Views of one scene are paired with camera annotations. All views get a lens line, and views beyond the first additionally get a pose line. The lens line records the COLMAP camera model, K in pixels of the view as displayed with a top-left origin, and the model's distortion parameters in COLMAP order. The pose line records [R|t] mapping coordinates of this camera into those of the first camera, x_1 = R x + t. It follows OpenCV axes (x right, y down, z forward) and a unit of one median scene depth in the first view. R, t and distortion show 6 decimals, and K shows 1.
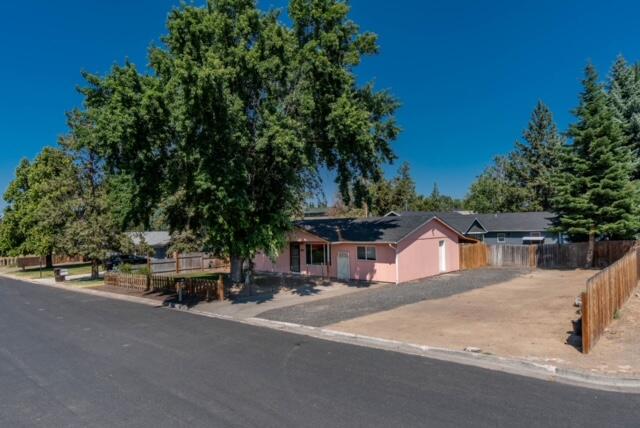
lens RADIAL K [[417.9, 0, 320.0], [0, 417.9, 214.0], [0, 0, 1]] dist [0.056487, 0.000040]
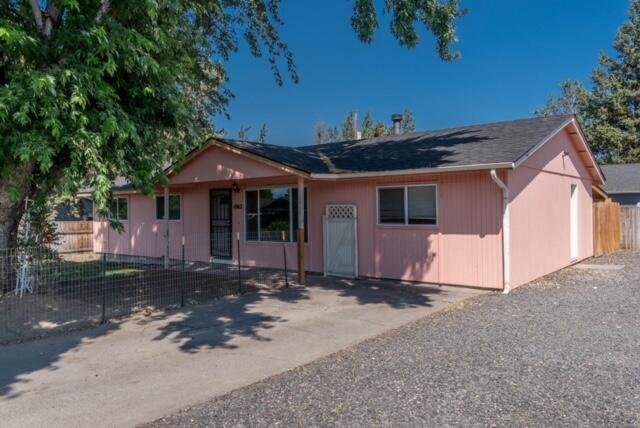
lens RADIAL K [[495.2, 0, 320.0], [0, 495.2, 214.0], [0, 0, 1]] dist [-0.002373, -0.000244]
pose [[0.998547, 0.008518, 0.053210, 0.014356], [-0.010568, 0.999208, 0.038357, 0.083616], [-0.052841, -0.038863, 0.997846, 0.571438]]
